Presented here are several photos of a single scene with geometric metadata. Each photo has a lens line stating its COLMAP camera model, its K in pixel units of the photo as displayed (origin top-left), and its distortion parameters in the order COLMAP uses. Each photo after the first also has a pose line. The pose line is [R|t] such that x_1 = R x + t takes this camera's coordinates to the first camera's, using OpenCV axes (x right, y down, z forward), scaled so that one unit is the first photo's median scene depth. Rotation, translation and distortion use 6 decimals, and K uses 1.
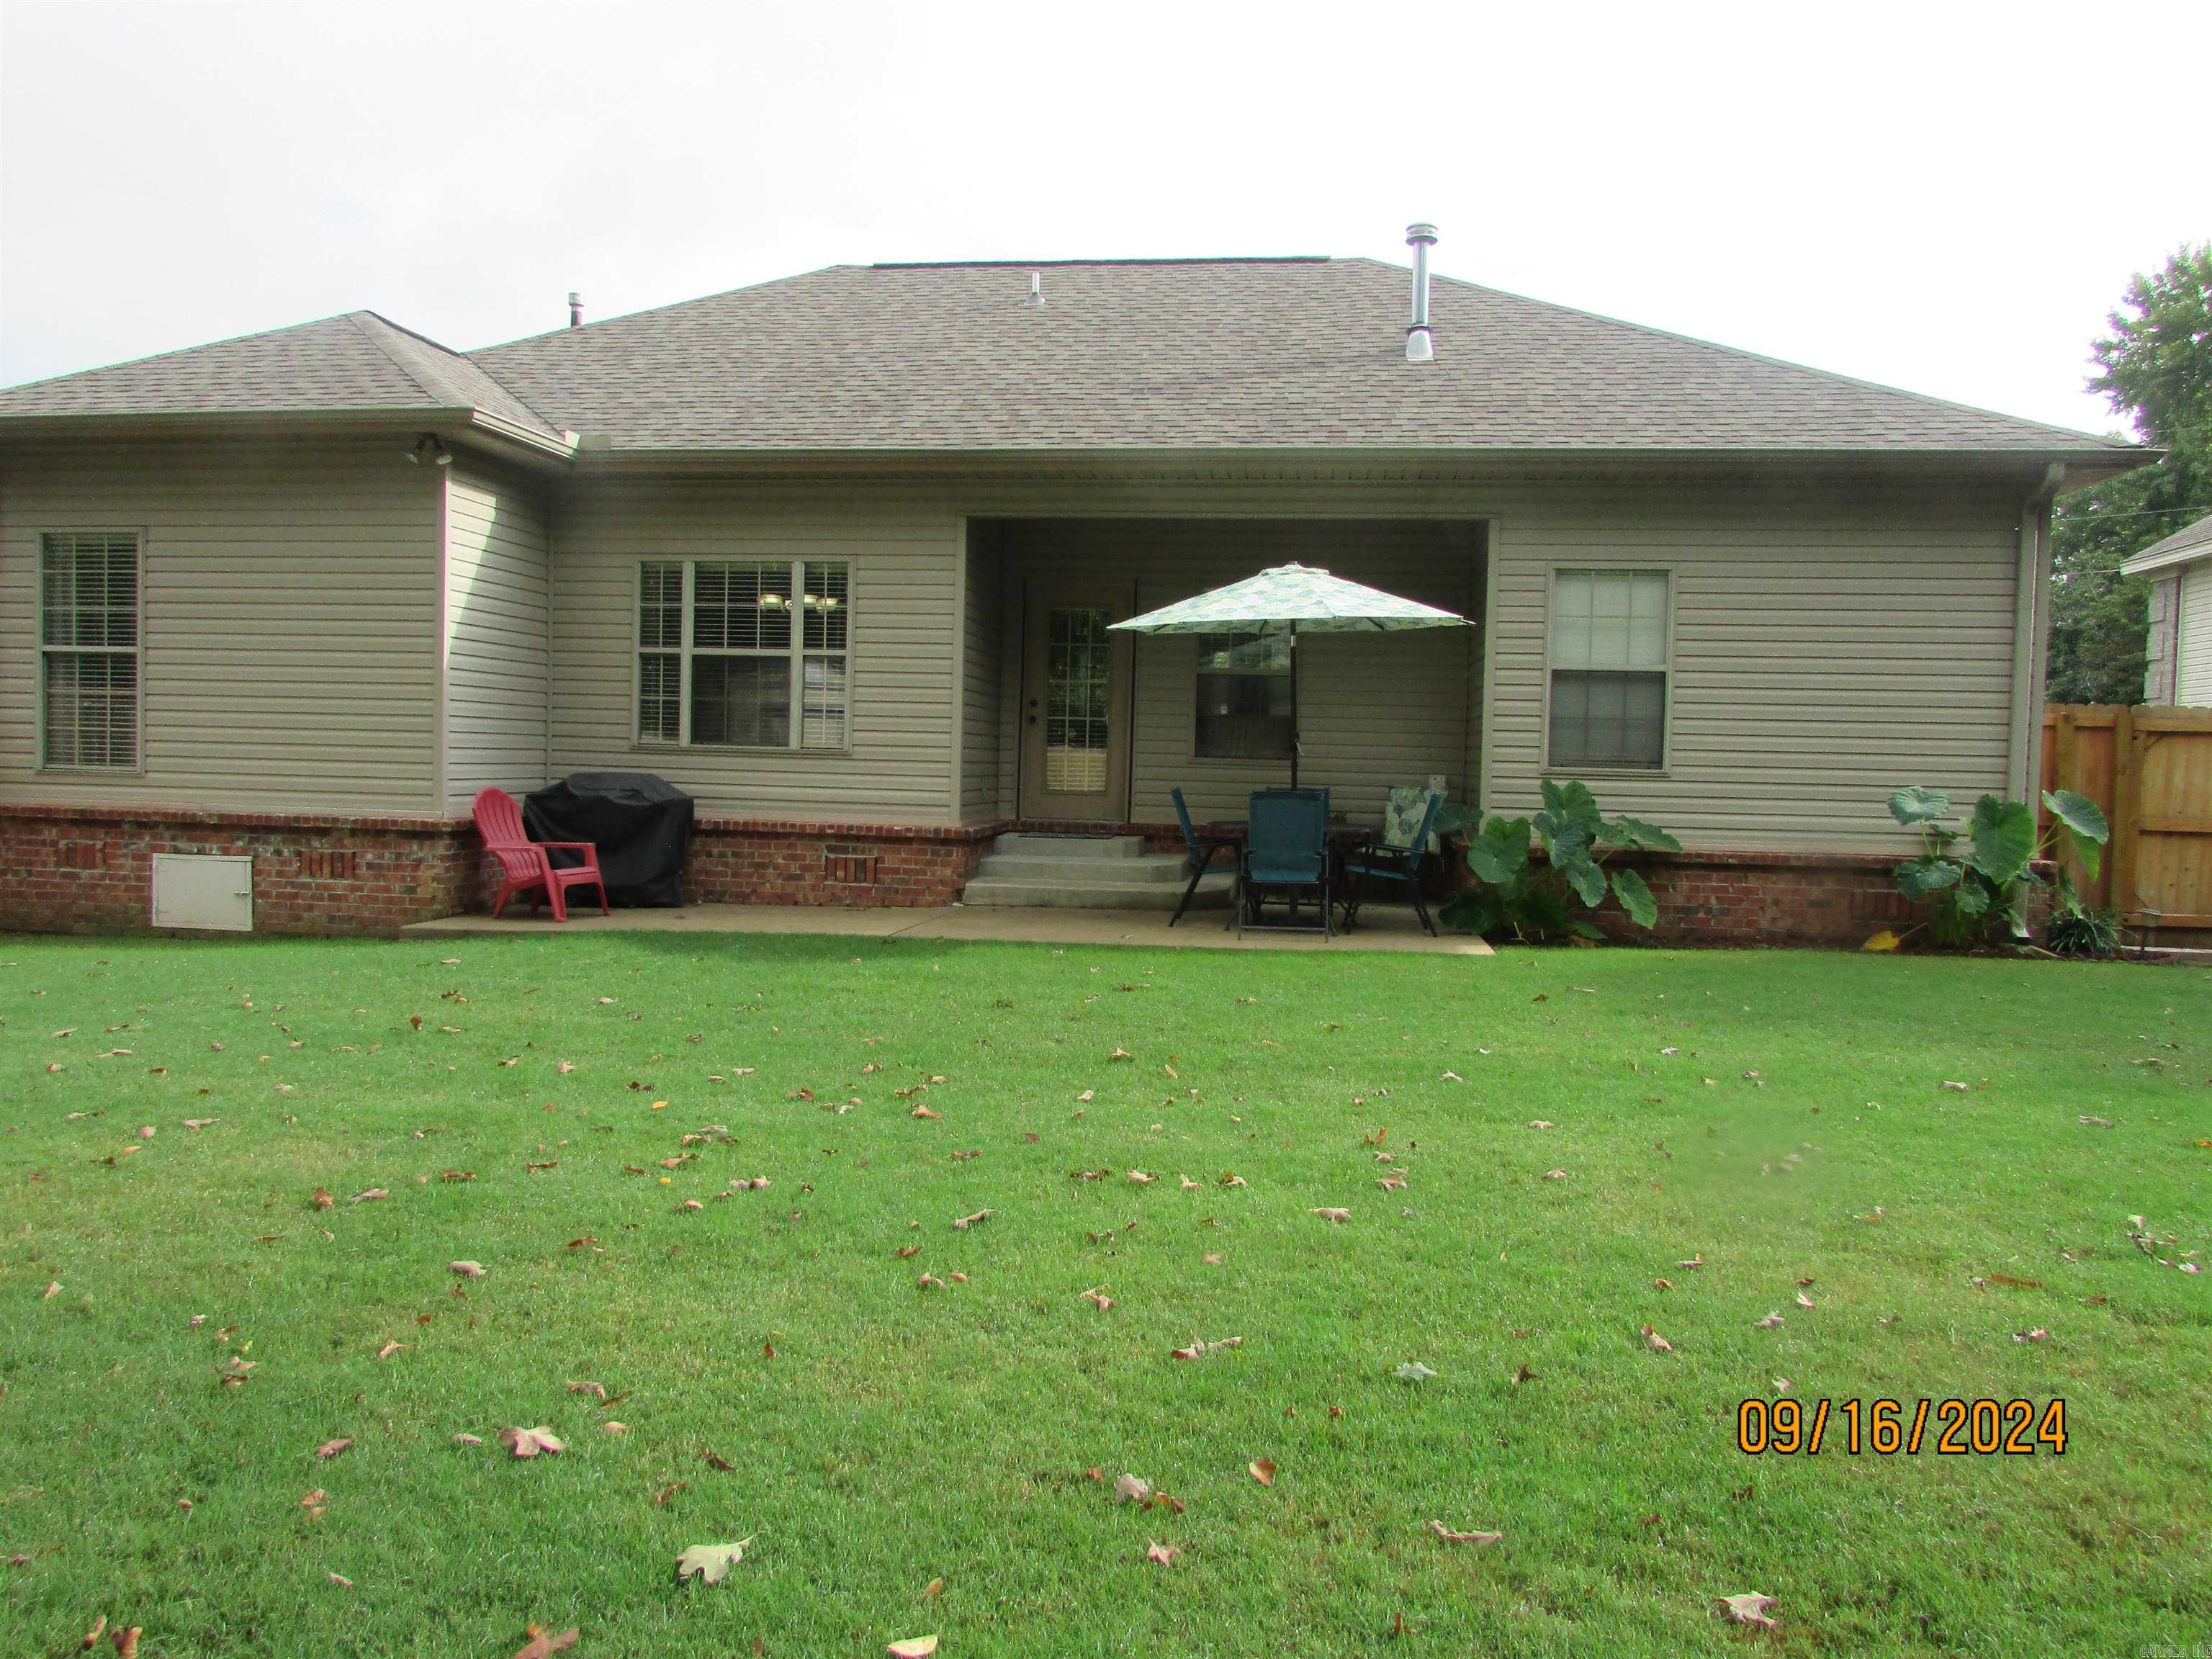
lens RADIAL K [[1572.9, 0, 1111.1], [0, 1572.9, 829.5], [0, 0, 1]] dist [-0.010599, -0.005453]
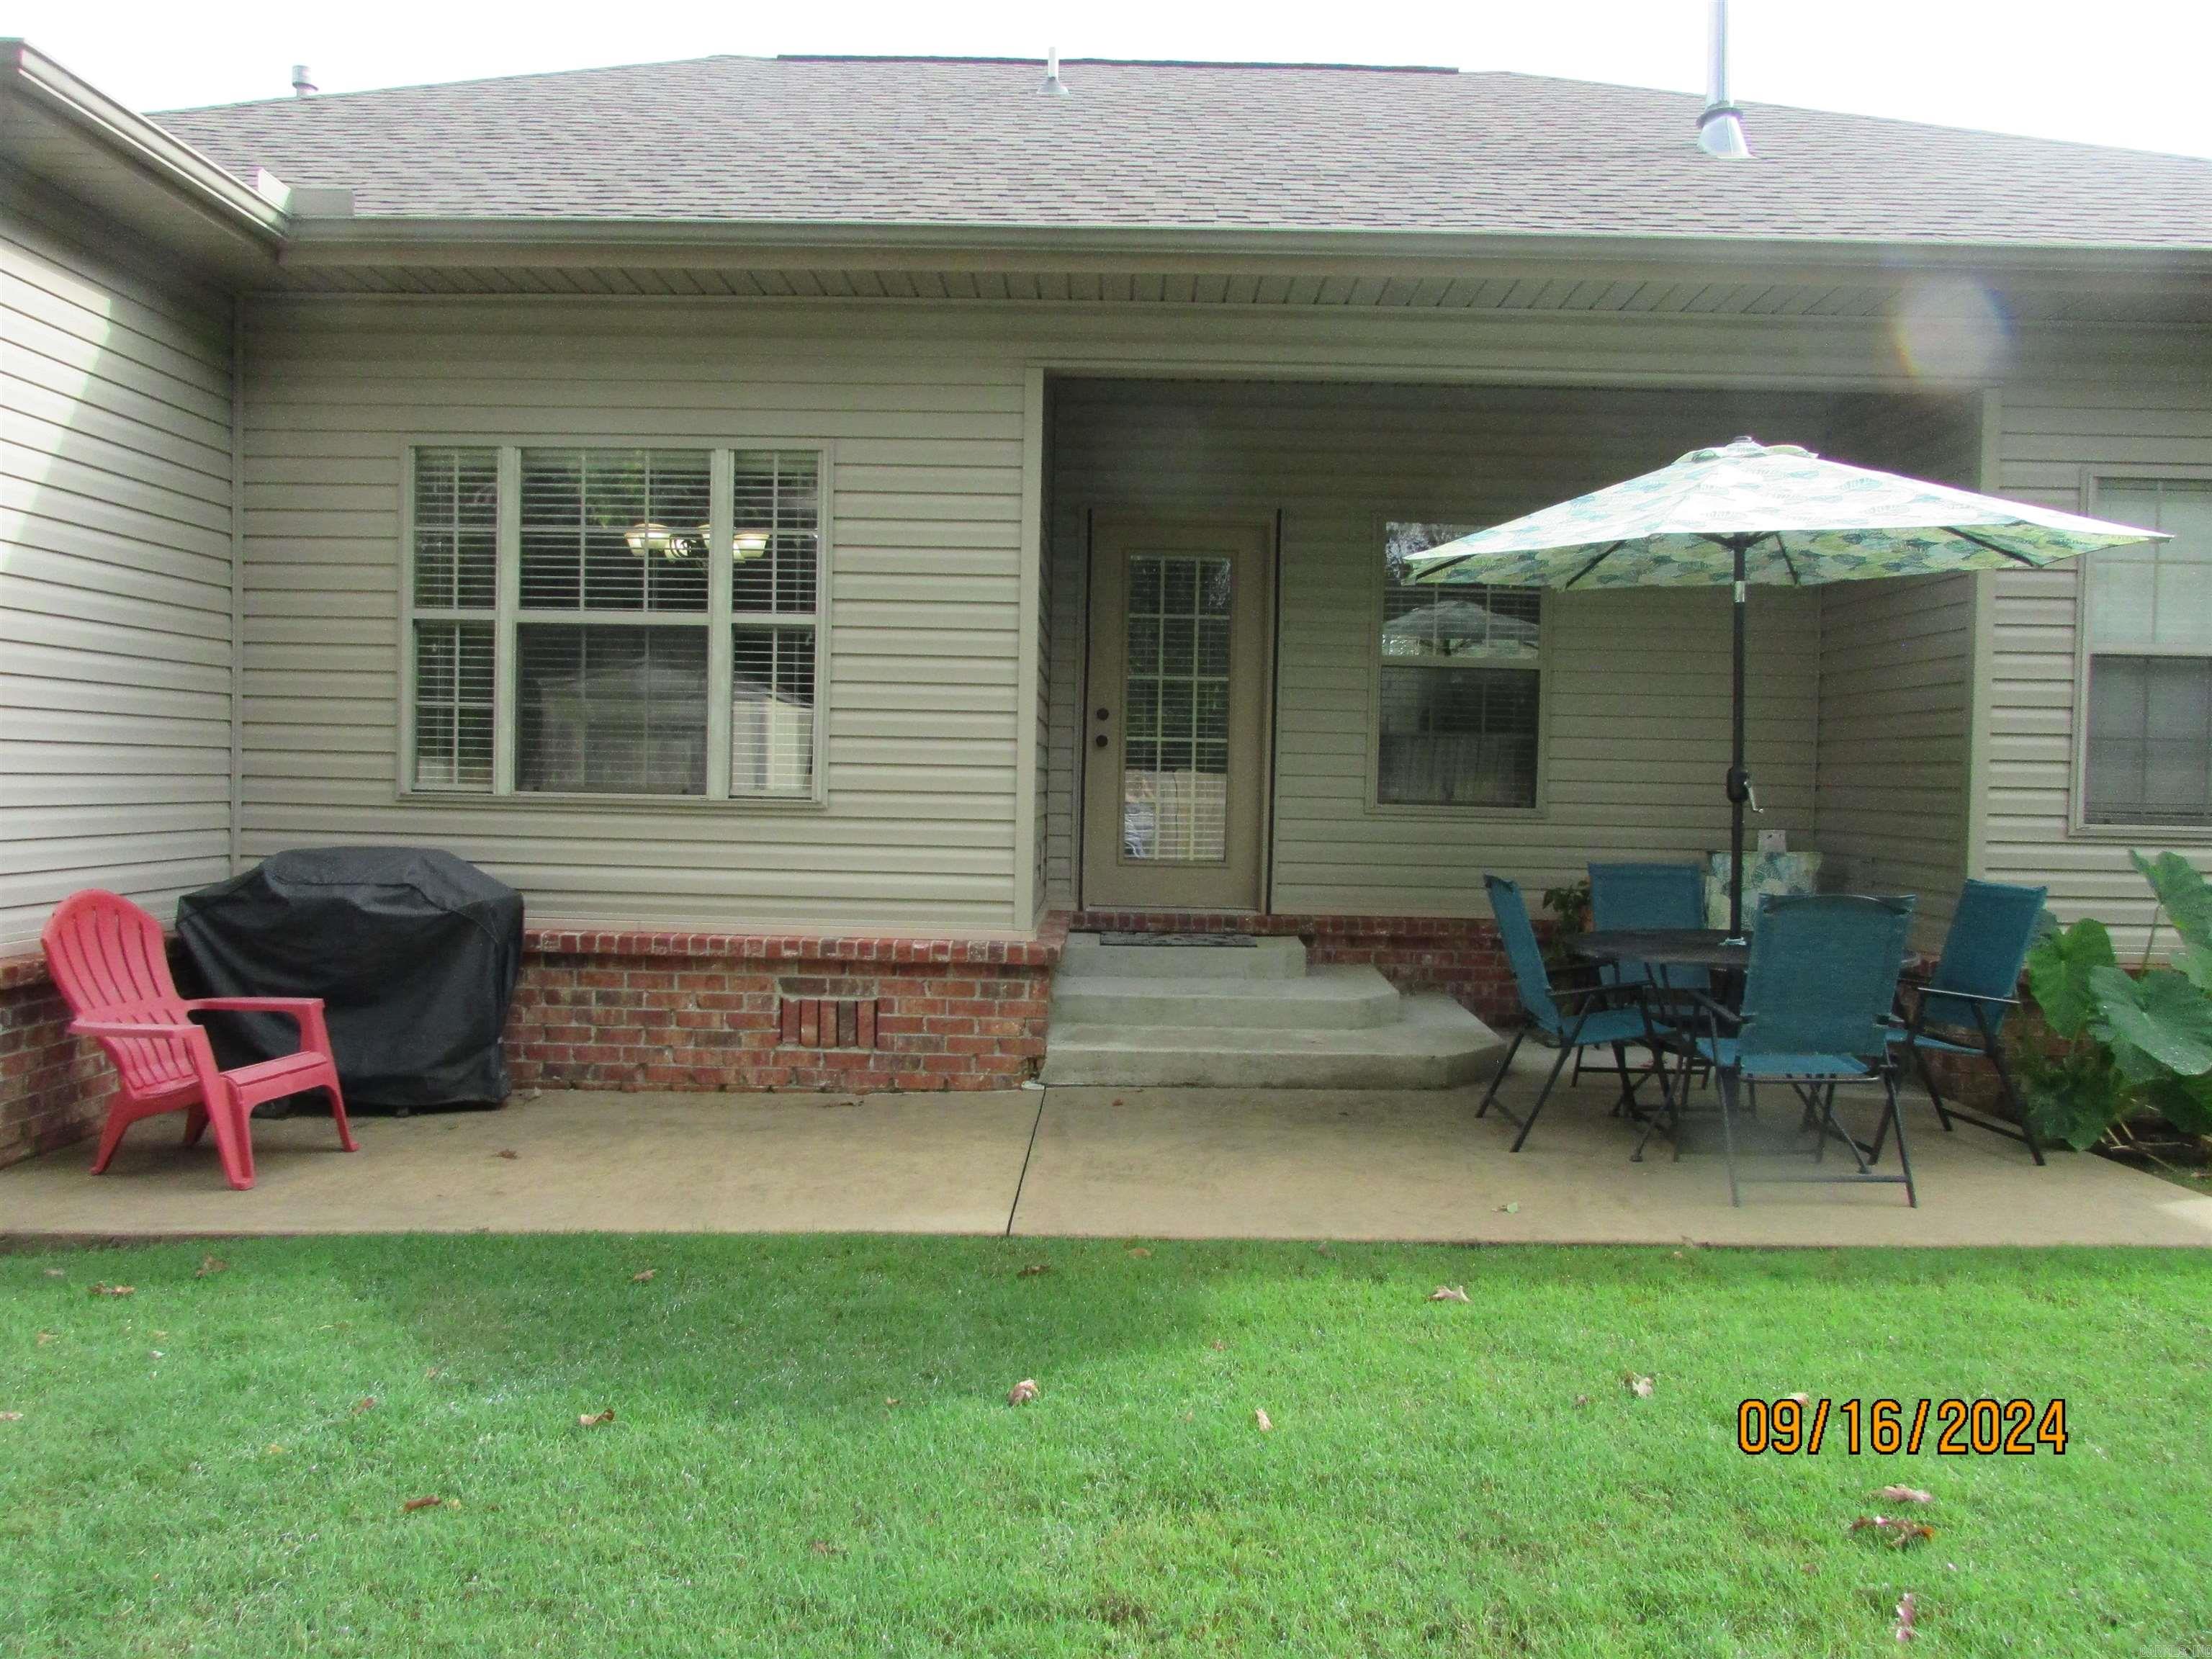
lens RADIAL K [[1572.9, 0, 1102.3], [0, 1572.9, 825.9], [0, 0, 1]] dist [-0.010599, -0.005453]
pose [[0.992345, -0.010171, 0.123080, -0.137523], [0.011743, 0.999858, -0.012058, -0.034146], [-0.122940, 0.013411, 0.992323, 0.453518]]
